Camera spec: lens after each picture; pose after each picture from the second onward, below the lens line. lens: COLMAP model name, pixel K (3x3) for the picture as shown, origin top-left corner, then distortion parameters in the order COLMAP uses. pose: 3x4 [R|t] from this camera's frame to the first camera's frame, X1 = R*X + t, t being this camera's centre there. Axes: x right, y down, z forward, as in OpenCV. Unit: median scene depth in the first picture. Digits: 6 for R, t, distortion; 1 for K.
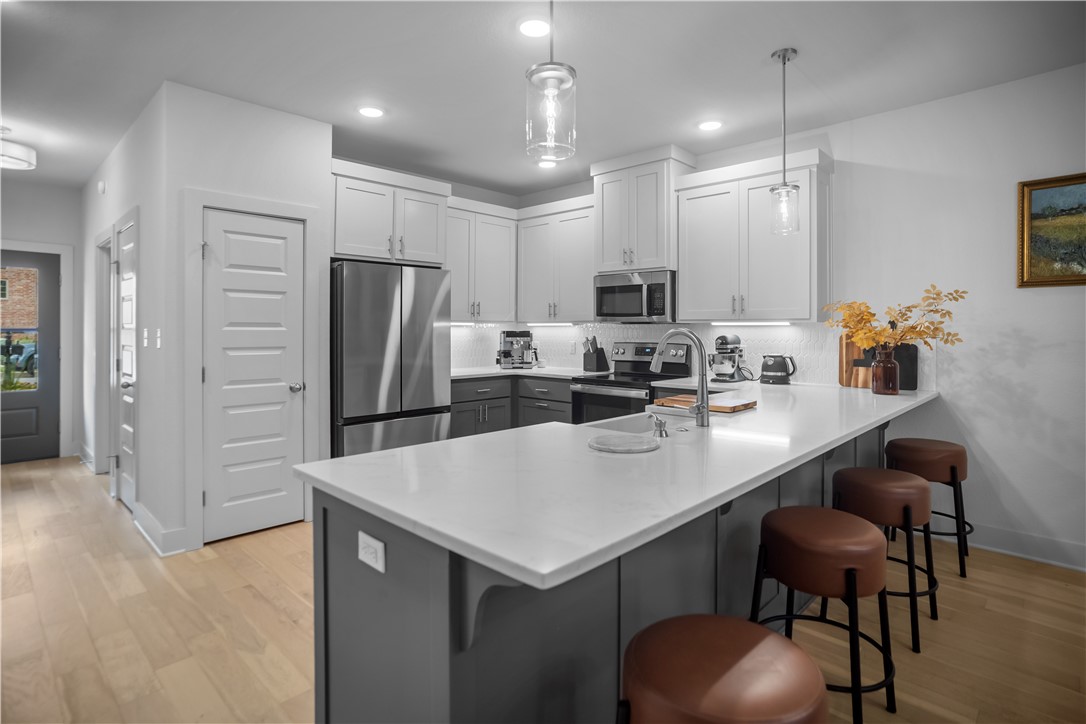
lens RADIAL K [[559.8, 0, 545.1], [0, 559.8, 325.2], [0, 0, 1]] dist [-0.067871, 0.051686]
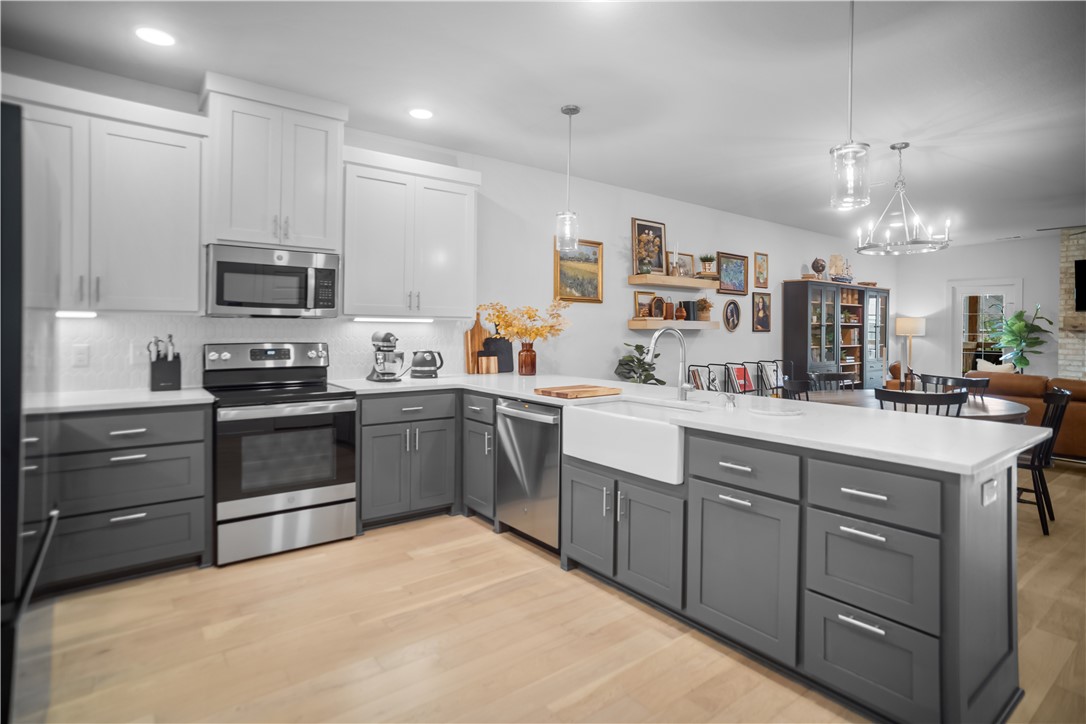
lens RADIAL K [[558.7, 0, 542.6], [0, 558.7, 332.5], [0, 0, 1]] dist [-0.065988, 0.048694]
pose [[0.154785, -0.006826, 0.987925, -0.596084], [-0.013325, 0.999871, 0.008996, 0.006696], [-0.987858, -0.014557, 0.154674, 0.617822]]
